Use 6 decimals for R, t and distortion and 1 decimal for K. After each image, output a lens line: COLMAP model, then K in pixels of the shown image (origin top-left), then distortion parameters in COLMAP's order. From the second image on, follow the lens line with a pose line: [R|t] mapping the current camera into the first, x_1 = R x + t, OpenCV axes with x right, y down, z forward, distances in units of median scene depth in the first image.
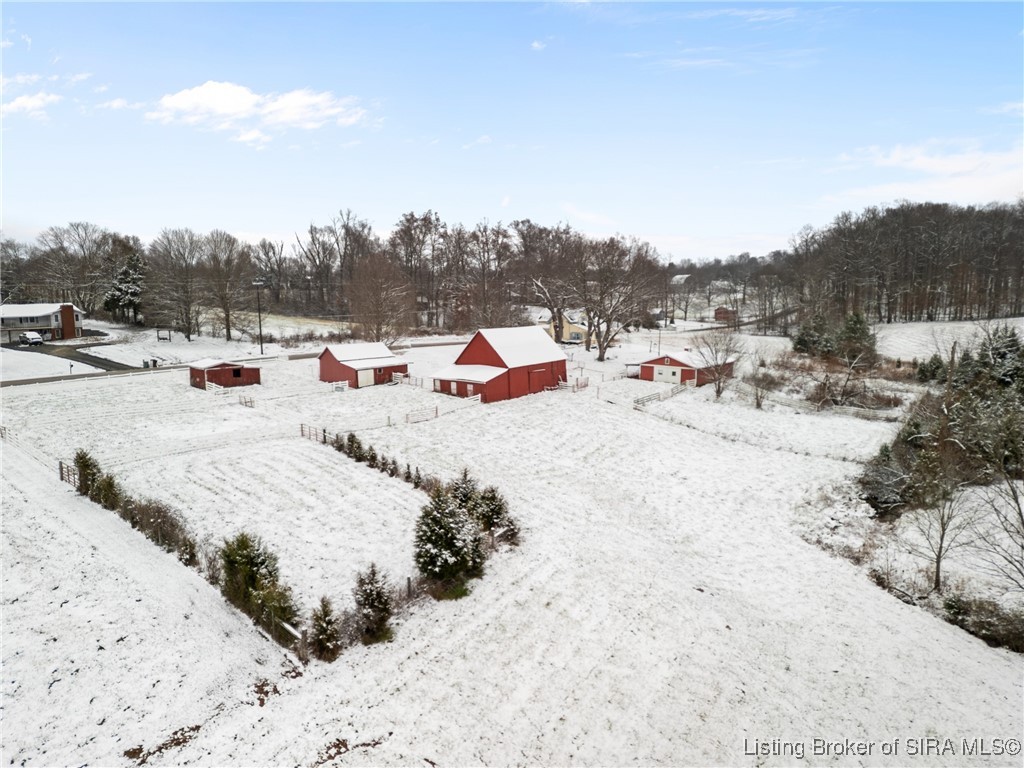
lens RADIAL K [[708.3, 0, 510.4], [0, 708.3, 395.9], [0, 0, 1]] dist [0.081647, -0.064911]
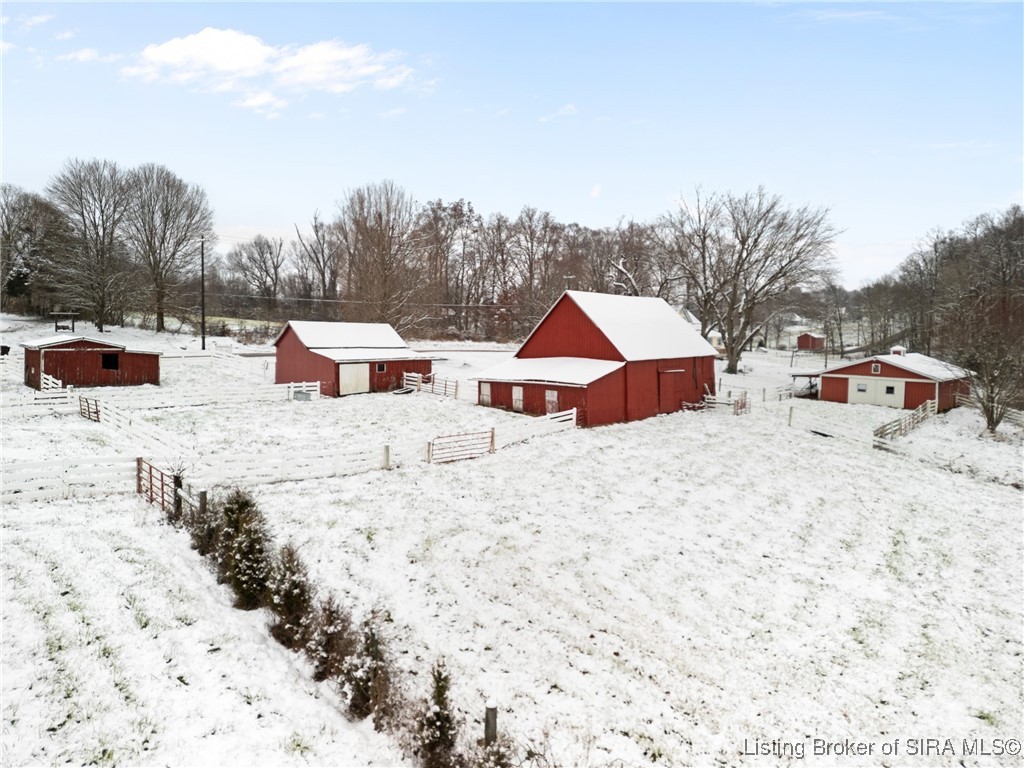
lens RADIAL K [[708.3, 0, 504.5], [0, 708.3, 379.7], [0, 0, 1]] dist [0.081647, -0.064911]
pose [[0.999211, 0.021324, -0.033505, -0.070569], [-0.024041, 0.996268, -0.082900, 0.018307], [0.031612, 0.083640, 0.995995, 0.464369]]
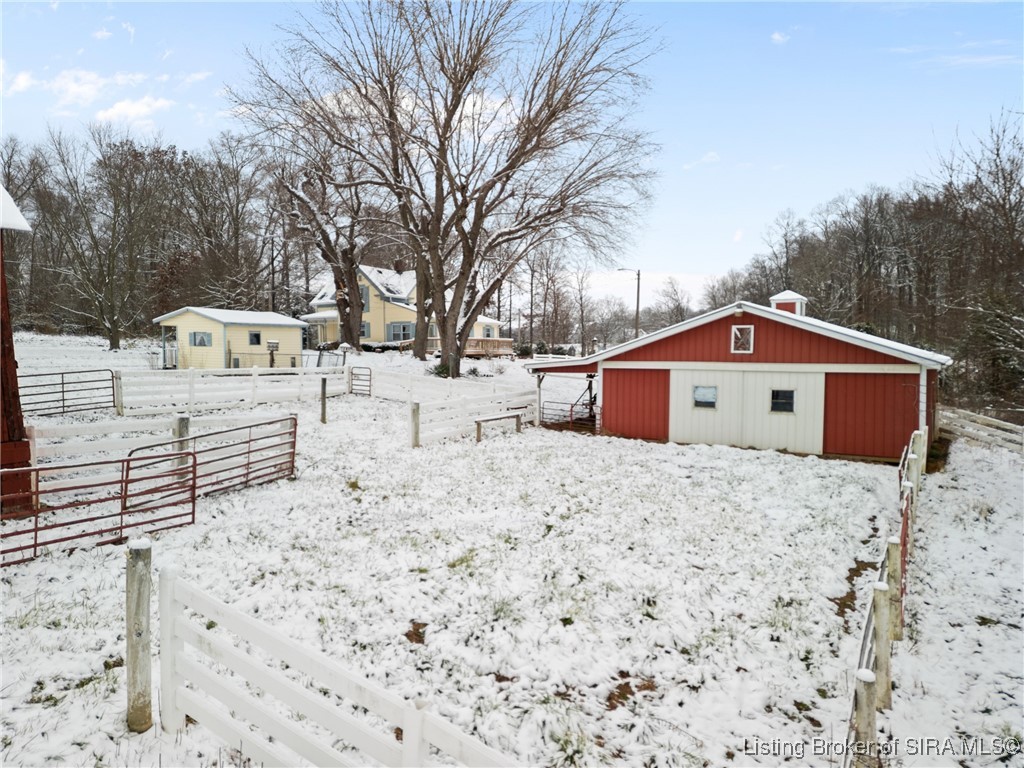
lens RADIAL K [[708.3, 0, 500.8], [0, 708.3, 381.0], [0, 0, 1]] dist [0.081647, -0.064911]
pose [[0.992537, 0.003997, 0.121875, 0.148352], [0.011207, 0.992243, -0.123807, -0.015387], [-0.121424, 0.124249, 0.984794, 0.928530]]
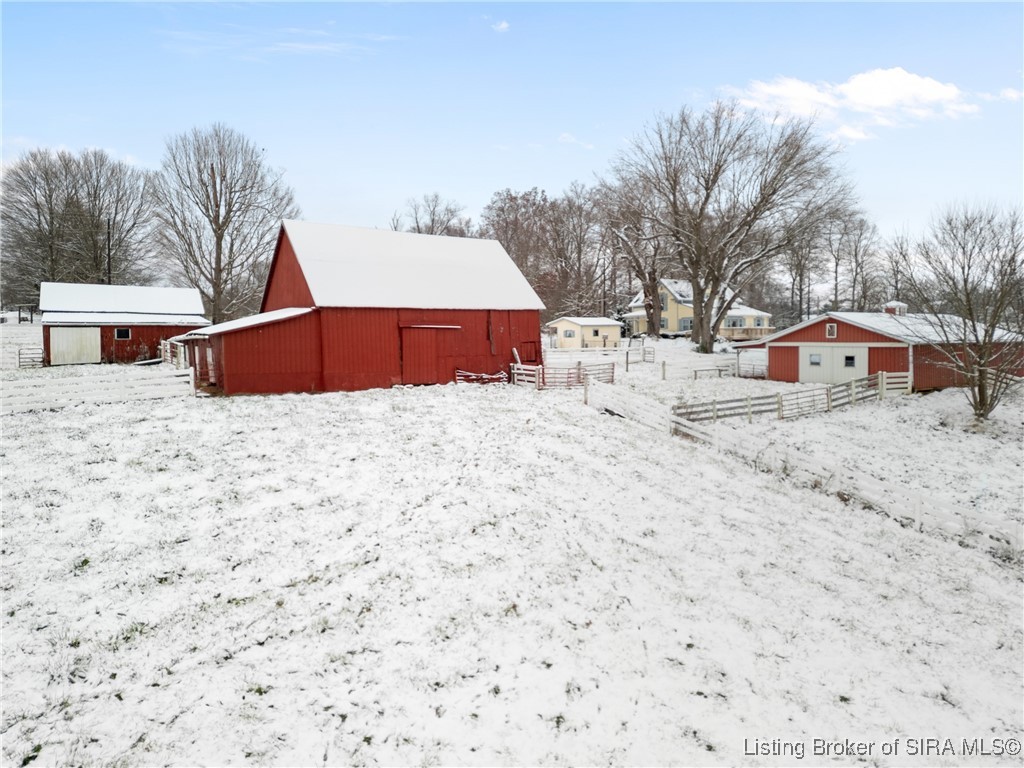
lens RADIAL K [[708.3, 0, 520.4], [0, 708.3, 375.6], [0, 0, 1]] dist [0.081647, -0.064911]
pose [[0.954904, 0.011810, -0.296679, 0.198277], [-0.044651, 0.993557, -0.104165, 0.028625], [0.293537, 0.112715, 0.949279, 0.654926]]
